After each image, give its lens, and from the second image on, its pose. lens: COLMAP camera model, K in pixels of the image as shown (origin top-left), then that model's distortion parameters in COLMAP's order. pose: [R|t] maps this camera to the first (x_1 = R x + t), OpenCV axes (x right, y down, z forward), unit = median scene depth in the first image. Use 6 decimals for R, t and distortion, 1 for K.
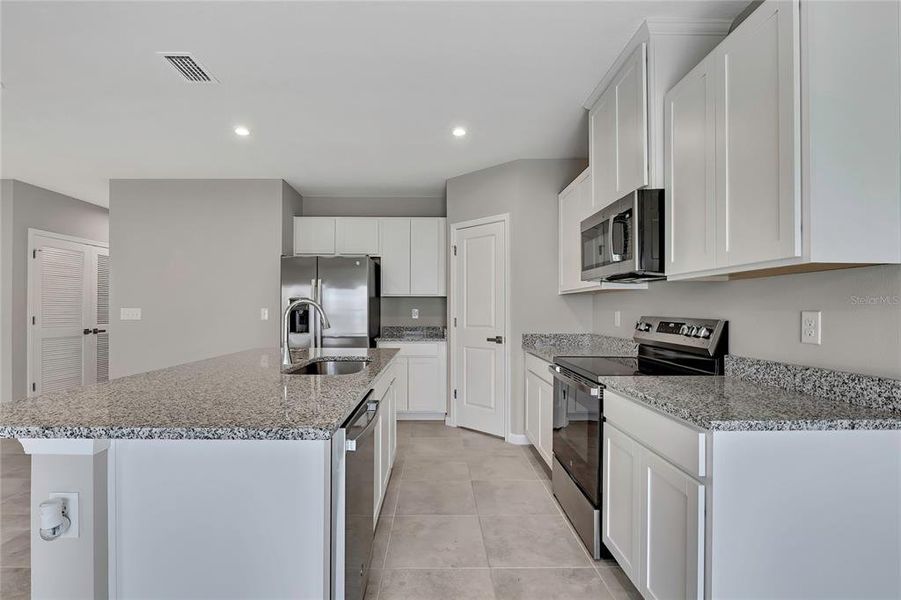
lens RADIAL K [[407.8, 0, 438.4], [0, 407.8, 309.6], [0, 0, 1]] dist [-0.008405, 0.001541]
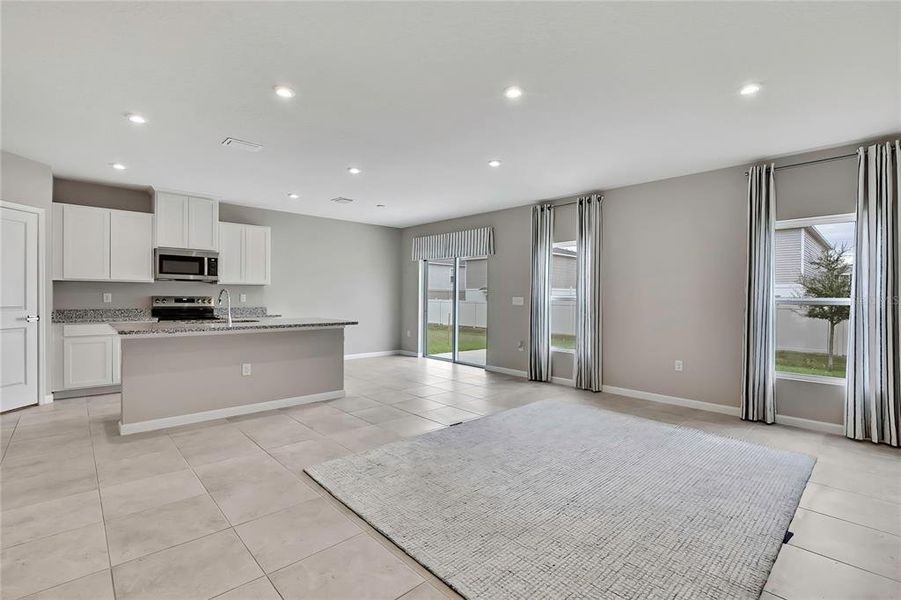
lens RADIAL K [[407.8, 0, 442.8], [0, 407.8, 301.4], [0, 0, 1]] dist [-0.008405, 0.001541]
pose [[-0.660216, -0.020304, 0.750801, -1.450192], [-0.012711, 0.999793, 0.015860, -0.005582], [-0.750968, 0.000928, -0.660338, 0.898788]]
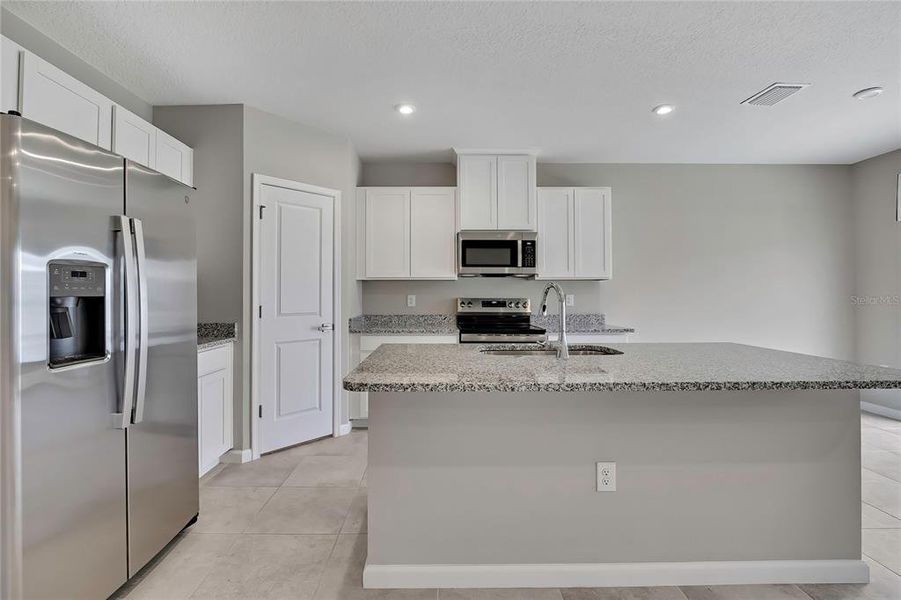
lens RADIAL K [[407.8, 0, 443.4], [0, 407.8, 287.8], [0, 0, 1]] dist [-0.008405, 0.001541]
pose [[-0.003339, 0.013137, 0.999908, -0.755561], [0.000467, 0.999914, -0.013136, -0.002015], [-0.999994, 0.000423, -0.003345, 0.757925]]
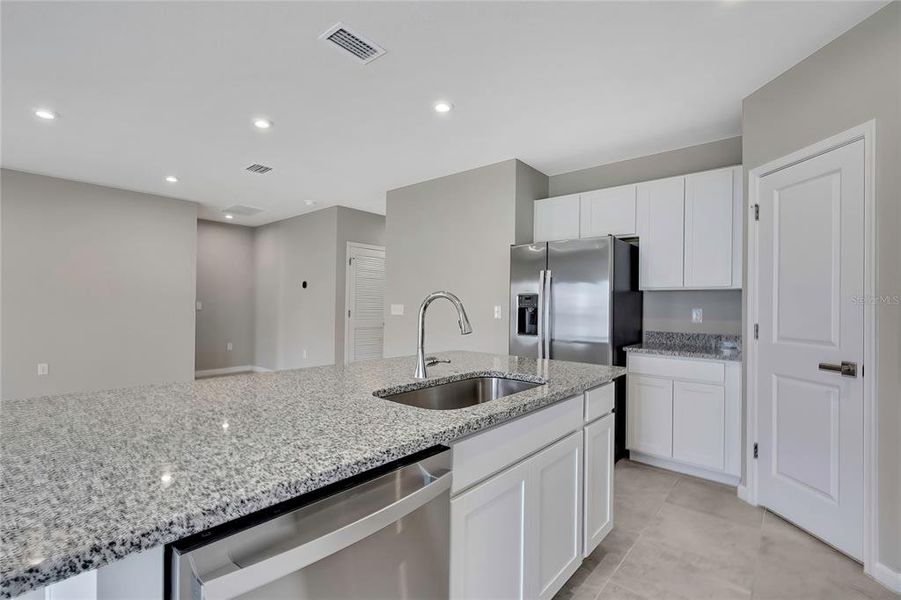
lens RADIAL K [[407.8, 0, 455.9], [0, 407.8, 302.4], [0, 0, 1]] dist [-0.008405, 0.001541]
pose [[0.757984, 0.002709, -0.652268, 0.106805], [-0.011369, 0.999894, -0.009060, -0.001044], [0.652175, 0.014283, 0.757934, 0.285568]]
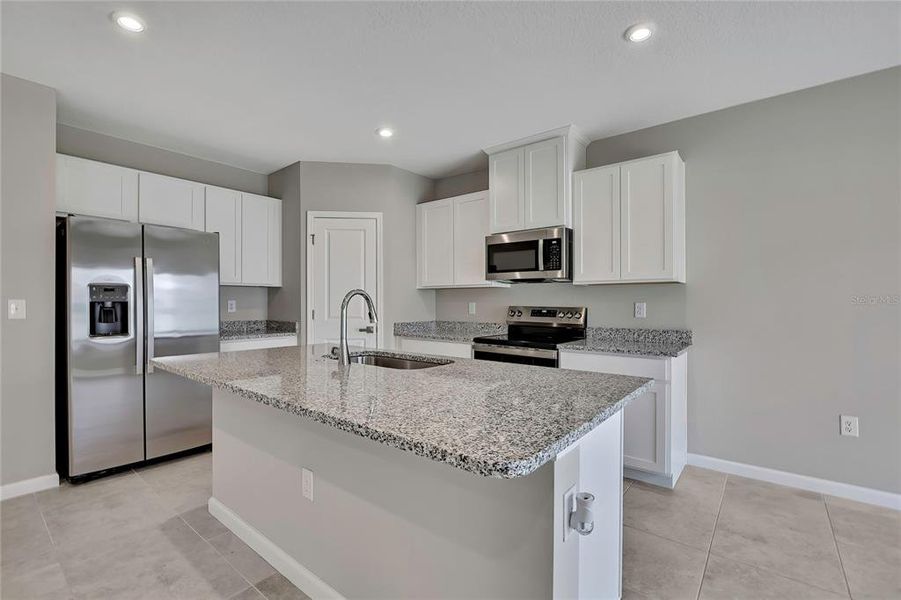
lens RADIAL K [[407.8, 0, 449.8], [0, 407.8, 298.6], [0, 0, 1]] dist [-0.008405, 0.001541]
pose [[0.637567, 0.006600, 0.770367, -0.545515], [-0.001247, 0.999971, -0.007535, 0.000281], [-0.770394, 0.003844, 0.637557, 0.165810]]
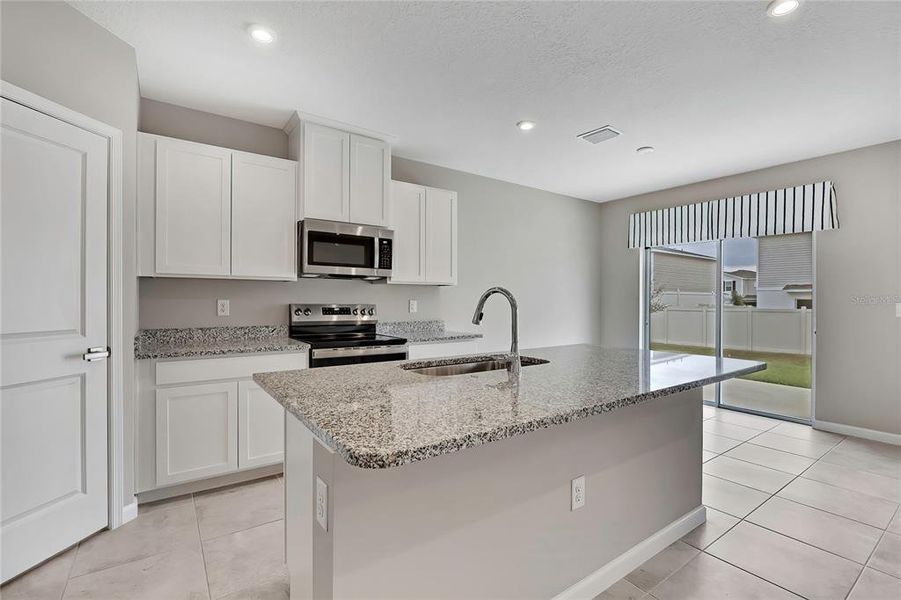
lens RADIAL K [[407.8, 0, 451.7], [0, 407.8, 303.5], [0, 0, 1]] dist [-0.008405, 0.001541]
pose [[-0.575339, -0.009569, 0.817859, -0.563997], [-0.005441, 0.999954, 0.007872, 0.000974], [-0.817897, 0.000079, -0.575365, 0.937353]]
